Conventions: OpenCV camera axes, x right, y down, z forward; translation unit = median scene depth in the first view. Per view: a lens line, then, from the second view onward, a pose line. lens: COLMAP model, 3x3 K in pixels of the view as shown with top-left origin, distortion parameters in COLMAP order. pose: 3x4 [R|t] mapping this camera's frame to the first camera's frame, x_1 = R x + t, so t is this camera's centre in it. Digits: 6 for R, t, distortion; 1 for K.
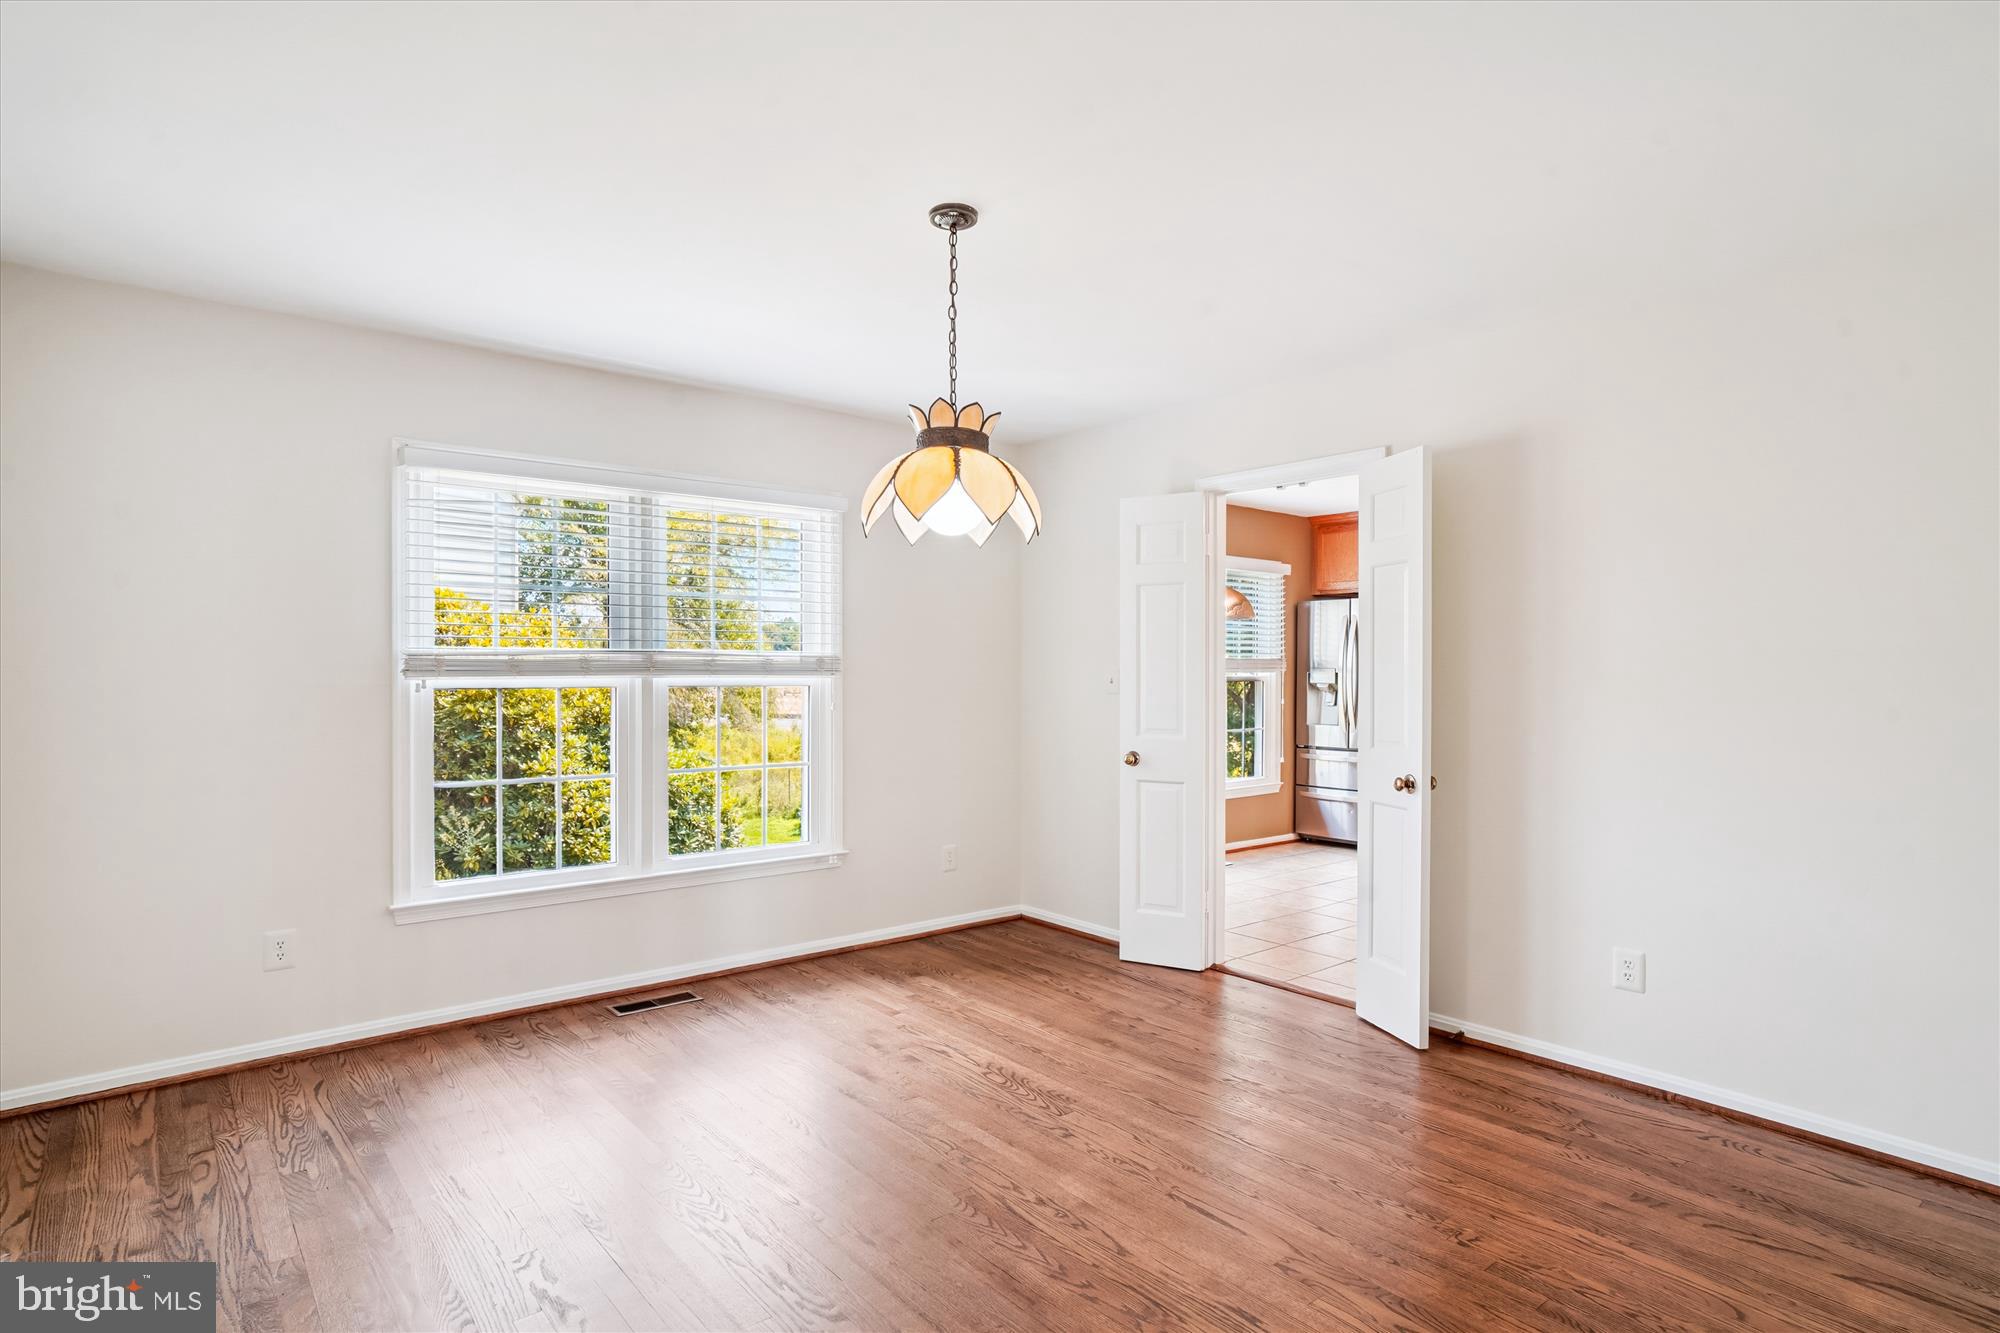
lens RADIAL K [[1048.6, 0, 993.5], [0, 1048.6, 664.3], [0, 0, 1]] dist [-0.027112, 0.026345]
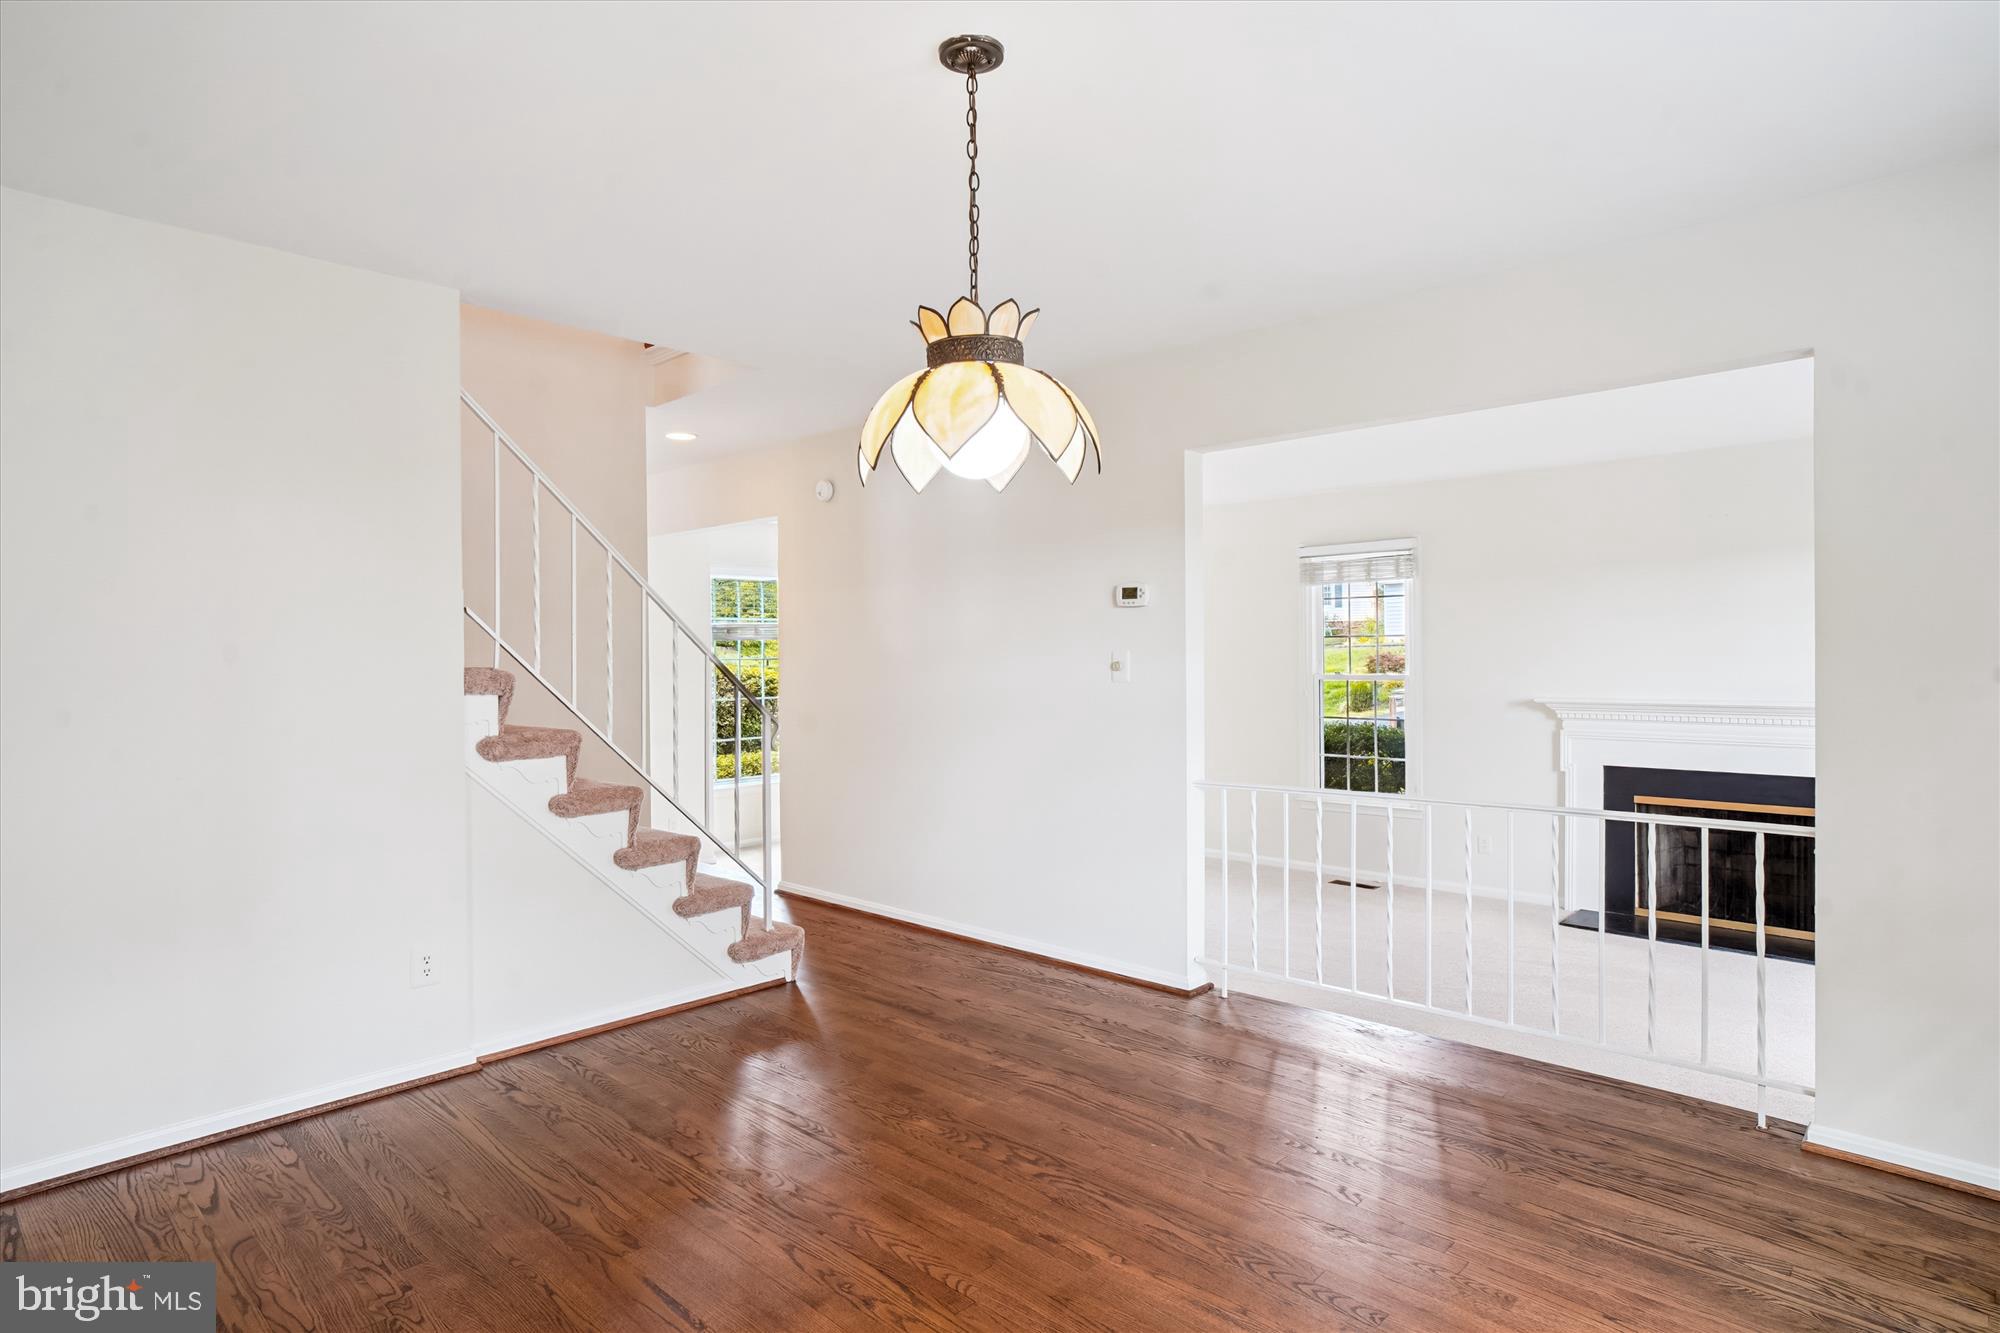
lens RADIAL K [[1048.6, 0, 993.5], [0, 1048.6, 664.3], [0, 0, 1]] dist [-0.027112, 0.026345]
pose [[-0.993611, 0.006873, -0.112651, 0.030427], [0.007120, 0.999973, -0.001788, 0.013505], [0.112636, -0.002579, -0.993633, 1.558847]]
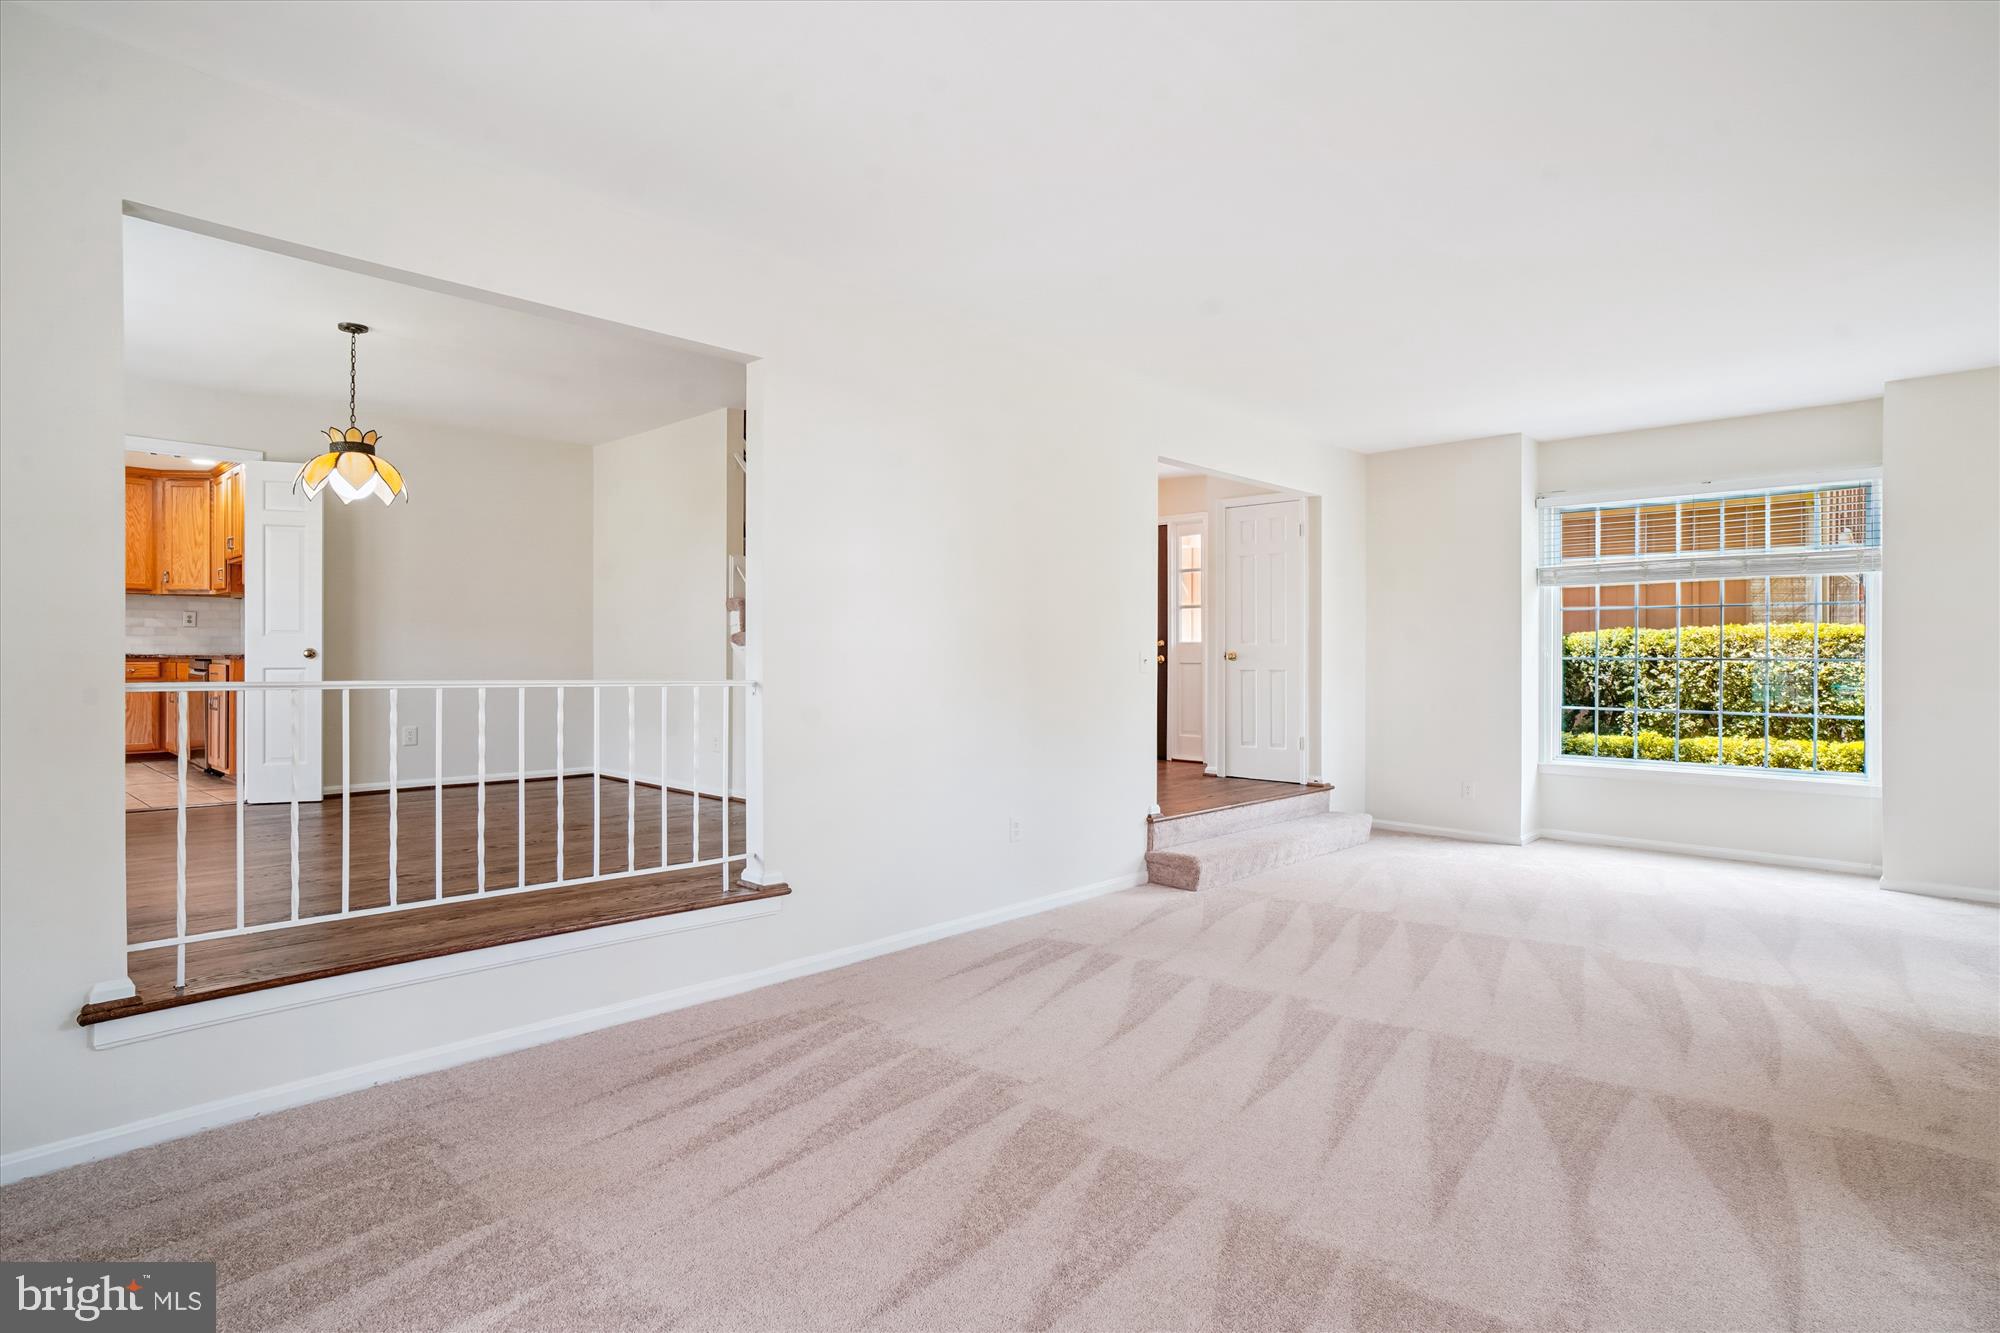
lens RADIAL K [[1048.6, 0, 993.5], [0, 1048.6, 664.3], [0, 0, 1]] dist [-0.027112, 0.026345]
pose [[-0.111218, -0.008081, 0.993763, -1.788876], [-0.008009, 0.999942, 0.007234, 0.134414], [-0.993764, -0.007154, -0.111277, 0.076631]]
